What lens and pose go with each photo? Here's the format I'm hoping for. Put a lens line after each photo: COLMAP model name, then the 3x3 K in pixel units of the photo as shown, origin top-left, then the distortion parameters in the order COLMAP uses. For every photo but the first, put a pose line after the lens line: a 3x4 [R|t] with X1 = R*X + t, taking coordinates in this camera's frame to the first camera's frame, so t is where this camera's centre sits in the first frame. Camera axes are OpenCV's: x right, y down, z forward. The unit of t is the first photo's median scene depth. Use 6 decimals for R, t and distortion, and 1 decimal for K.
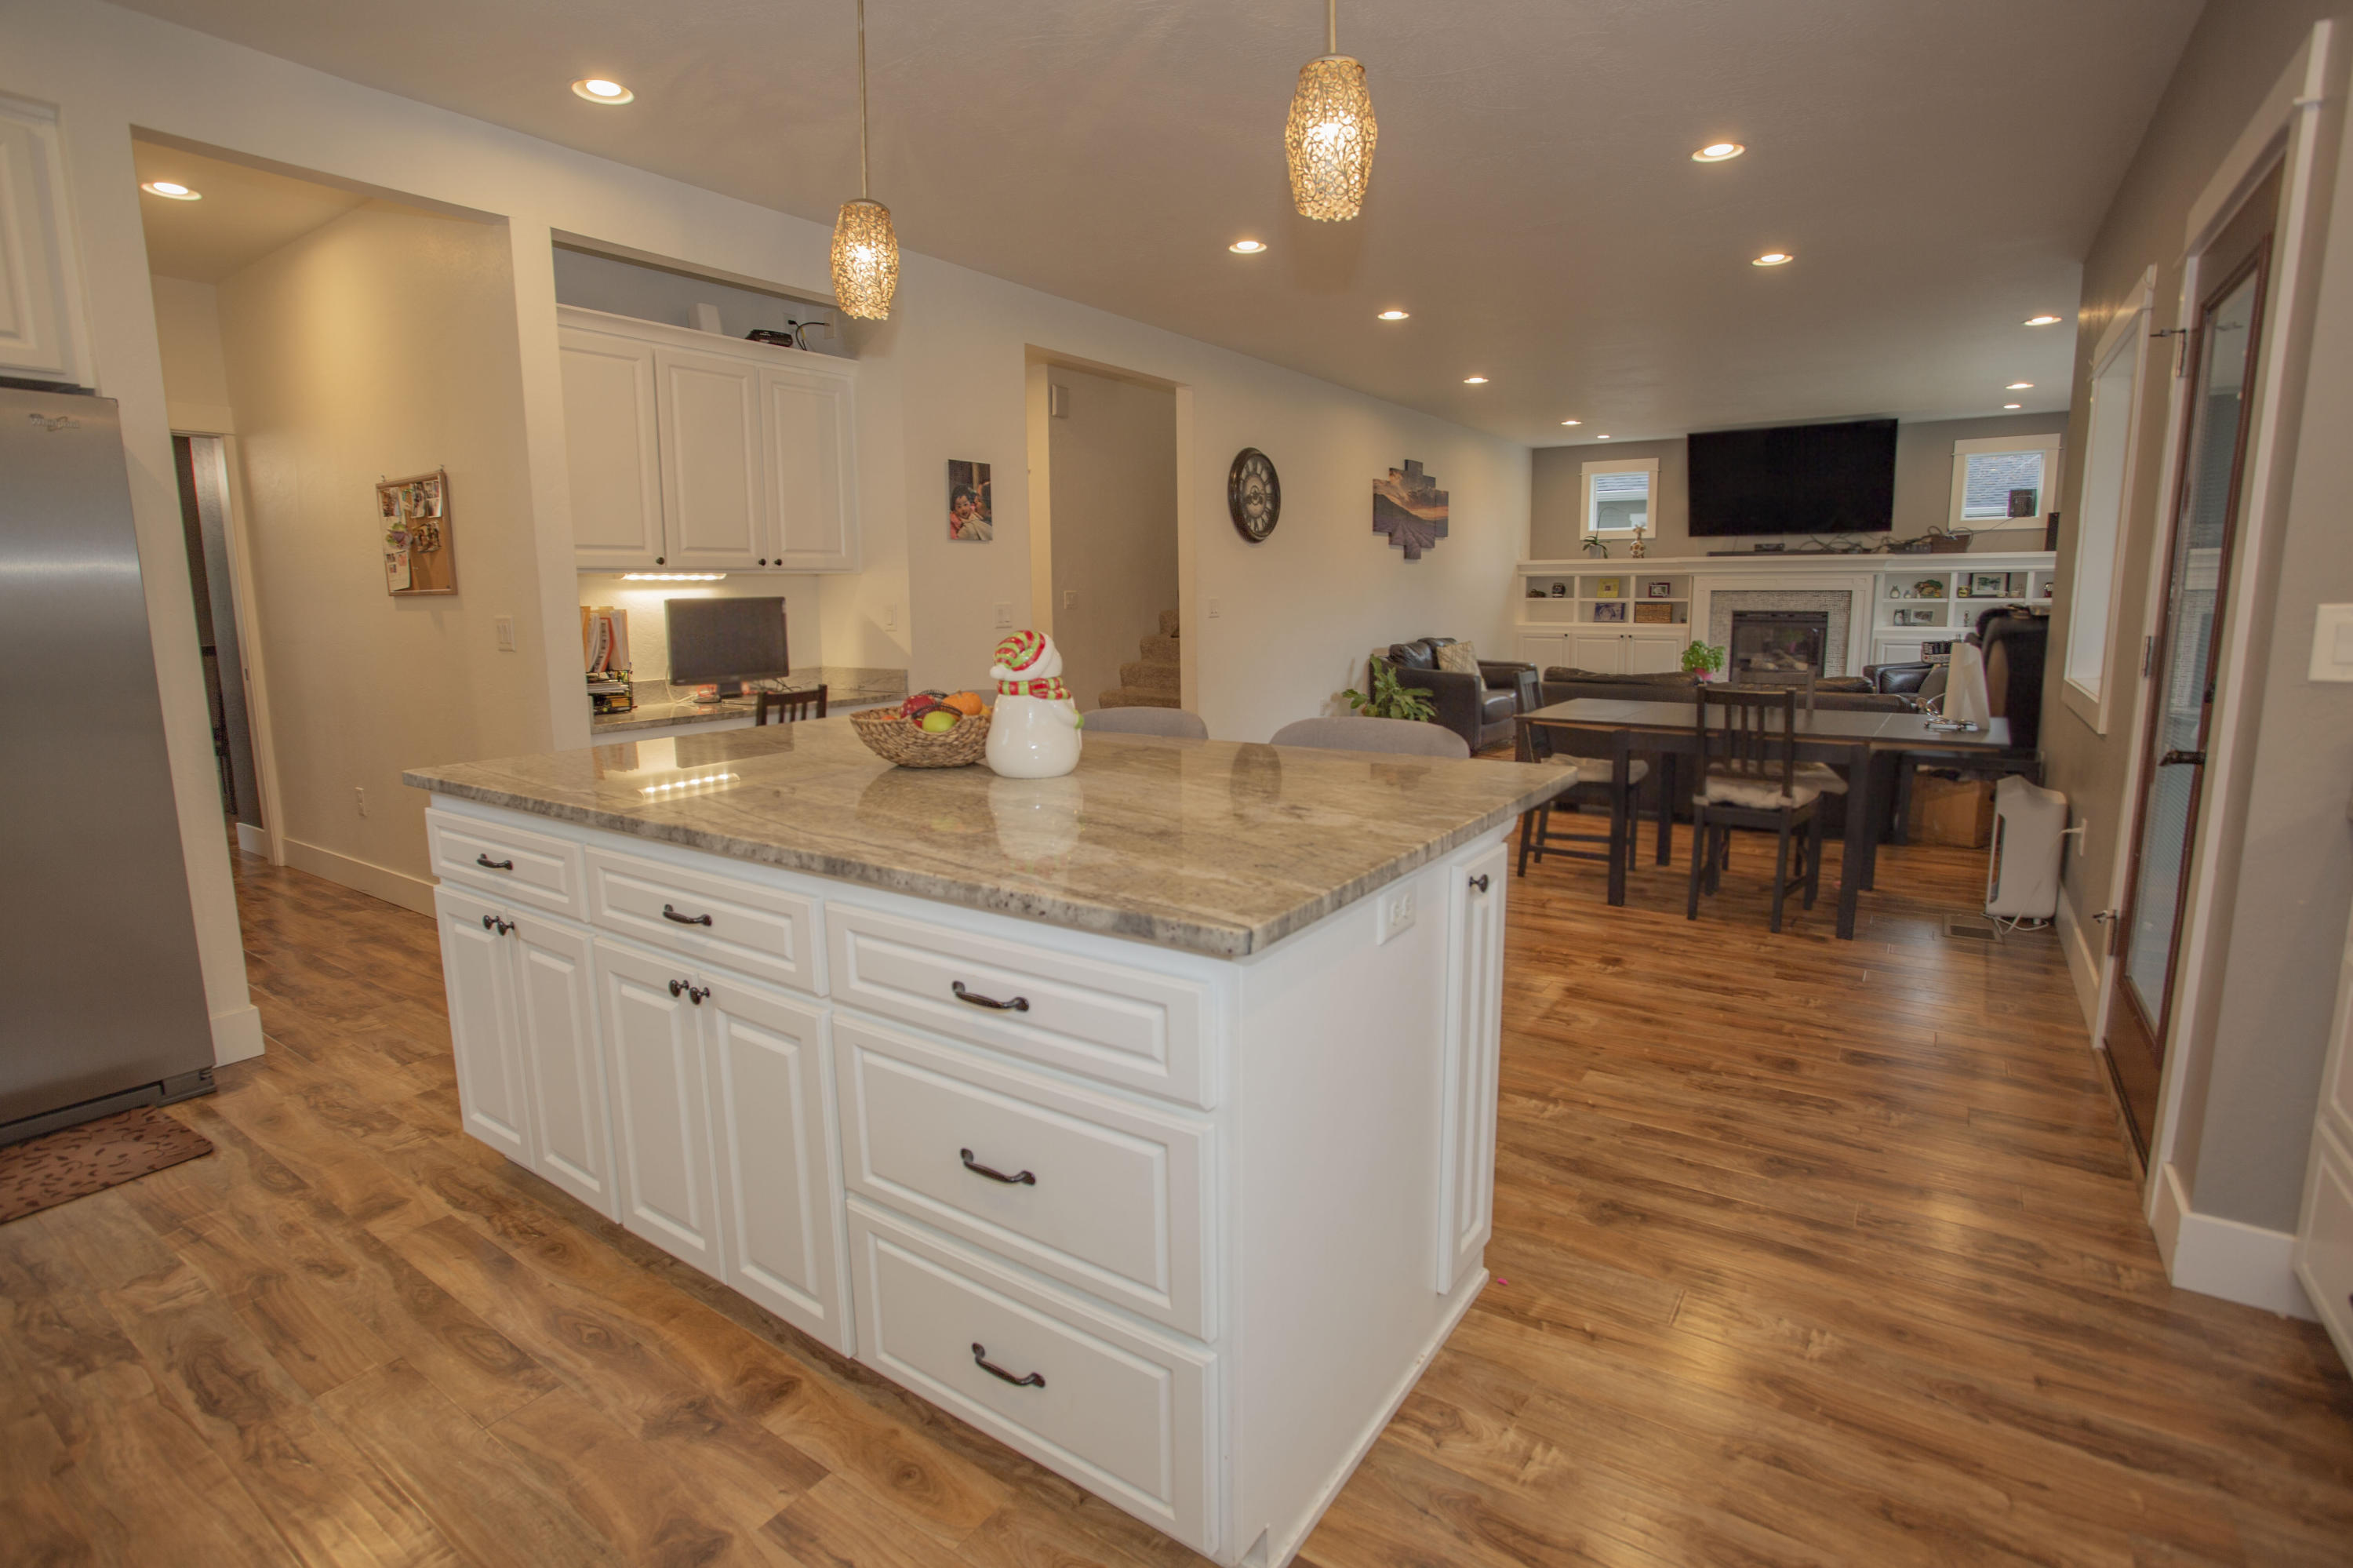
lens RADIAL K [[1134.0, 0, 1170.1], [0, 1134.0, 770.1], [0, 0, 1]] dist [-0.074335, 0.035311]
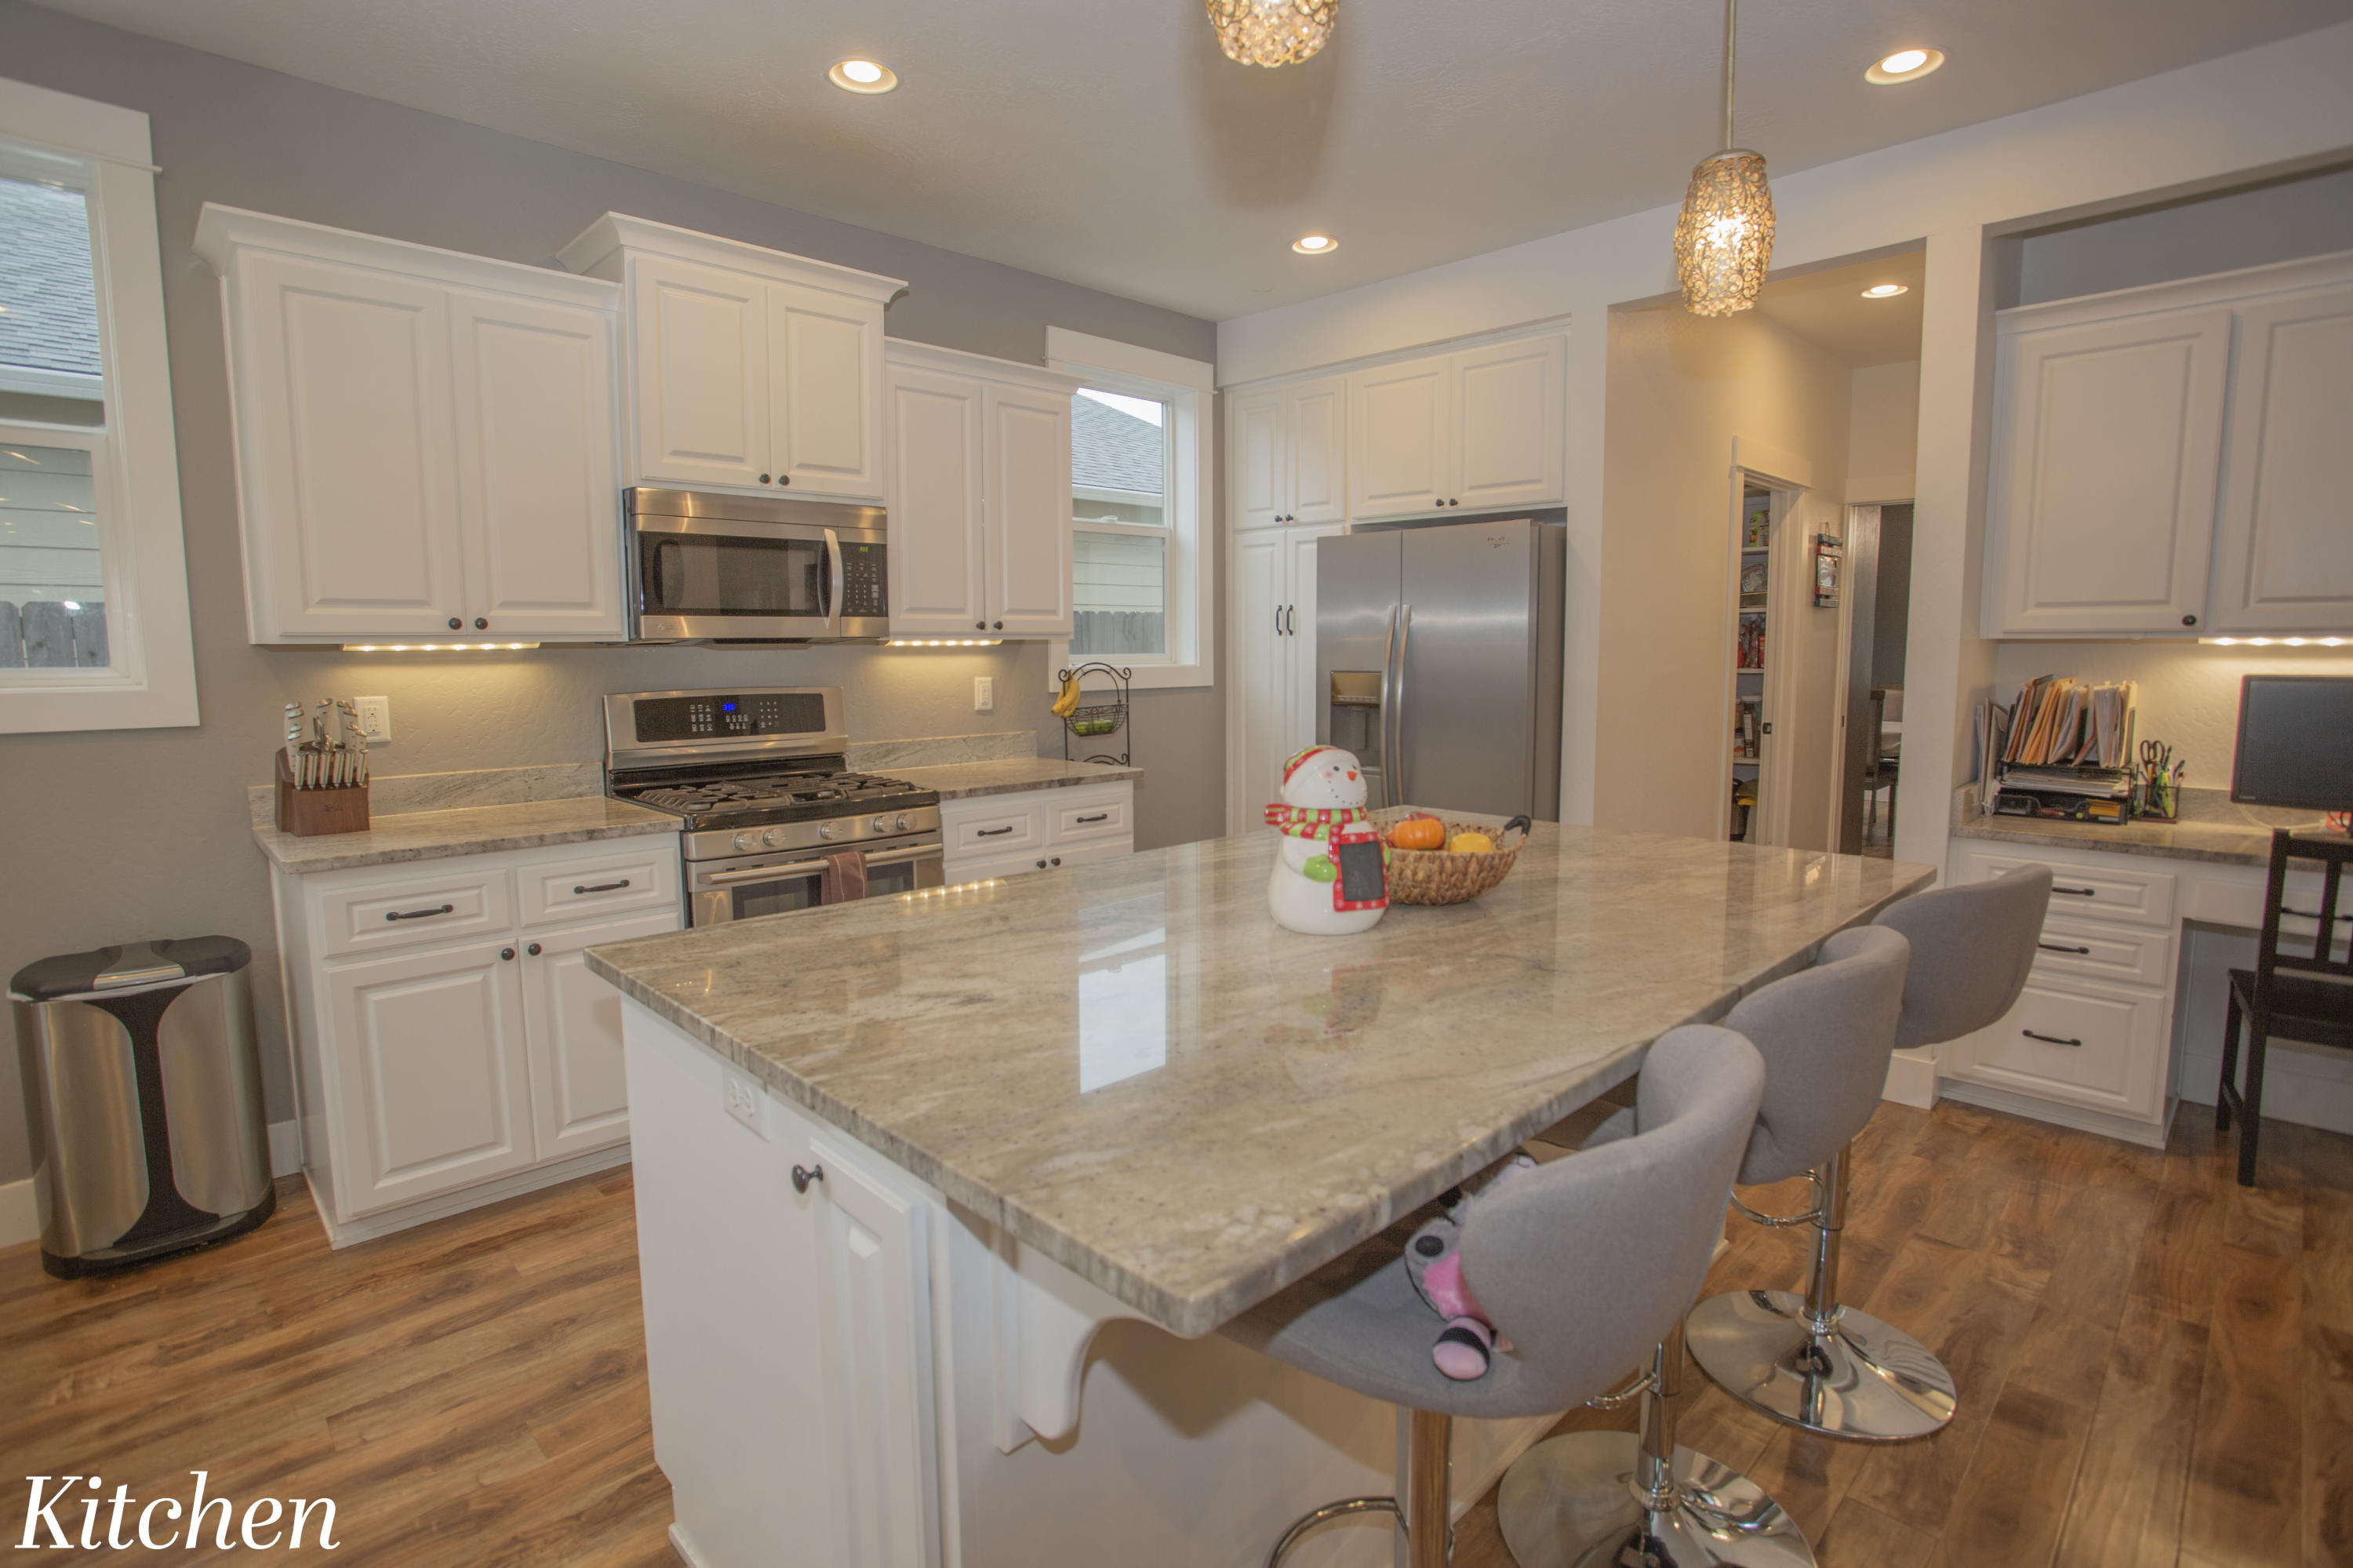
lens RADIAL K [[1134.0, 0, 1170.1], [0, 1134.0, 770.1], [0, 0, 1]] dist [-0.074335, 0.035311]
pose [[-0.201448, 0.114998, -0.972725, 0.521046], [-0.145804, 0.978499, 0.145876, -0.158760], [0.968587, 0.171214, -0.180350, 0.810688]]
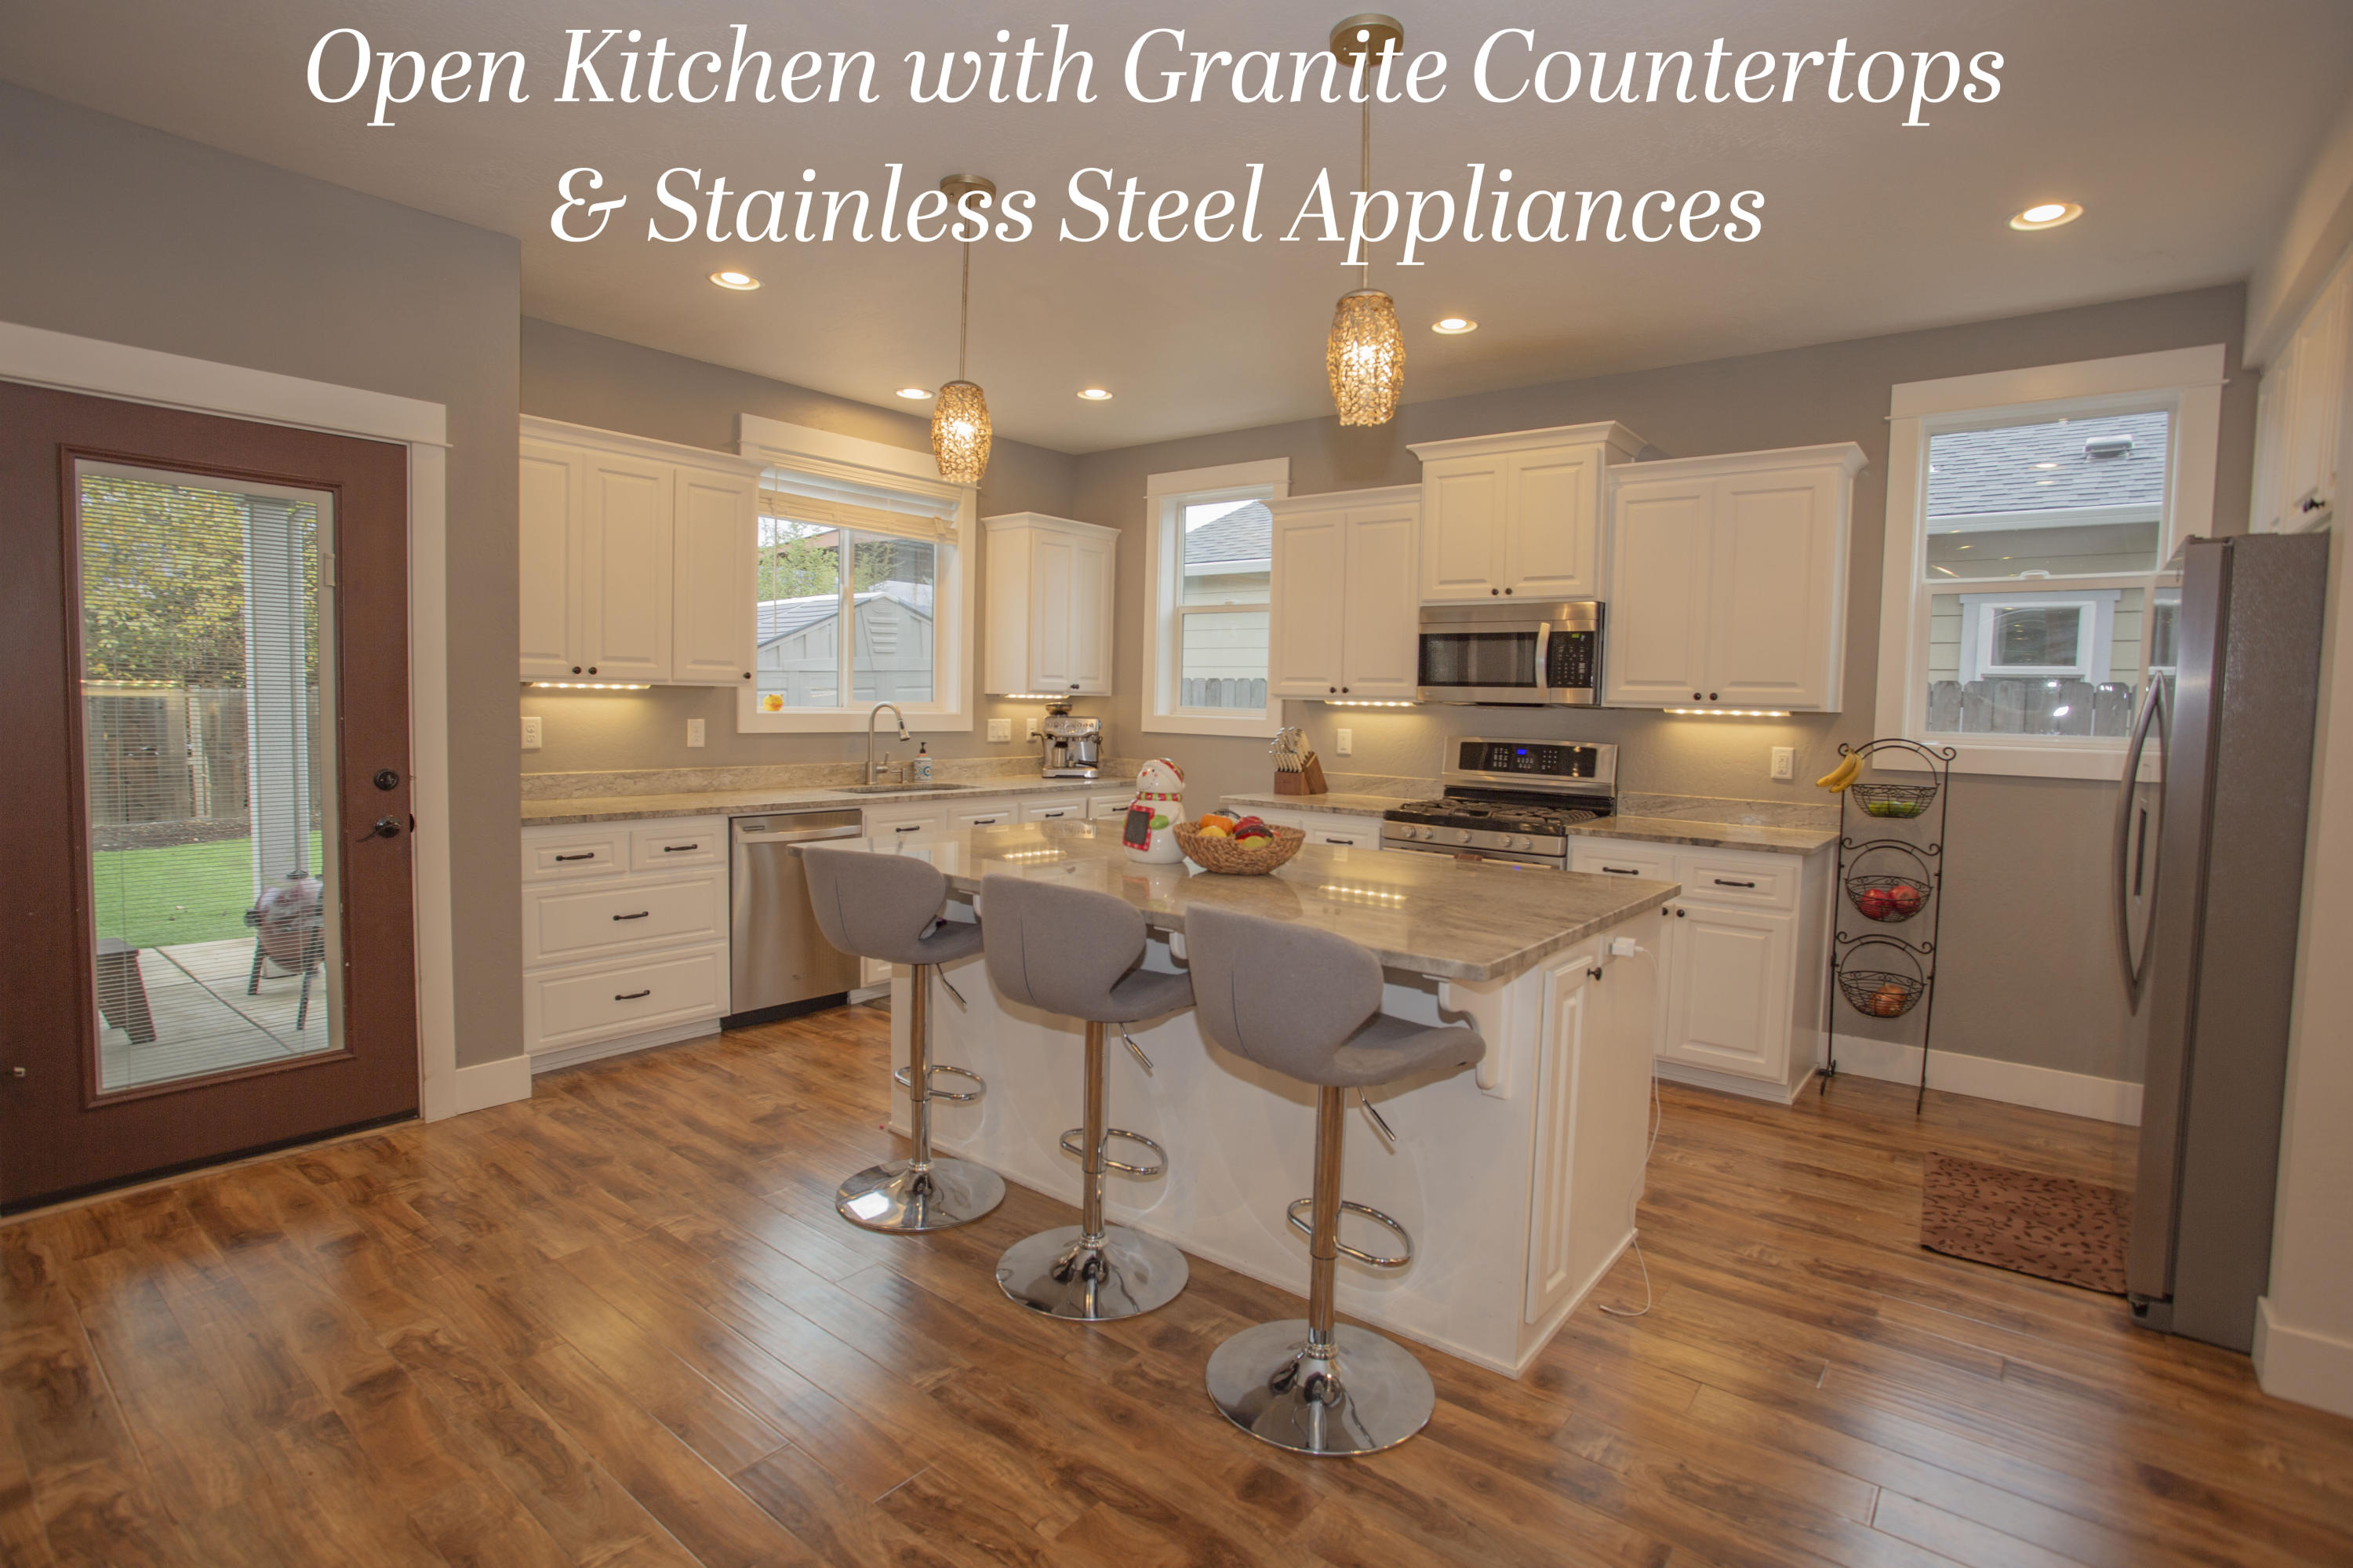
lens RADIAL K [[1134.0, 0, 1170.1], [0, 1134.0, 770.1], [0, 0, 1]] dist [-0.074335, 0.035311]
pose [[-0.997615, -0.019739, 0.066142, -0.171785], [-0.005054, 0.976553, 0.215216, -0.318890], [-0.068839, 0.214369, -0.974324, 1.840504]]
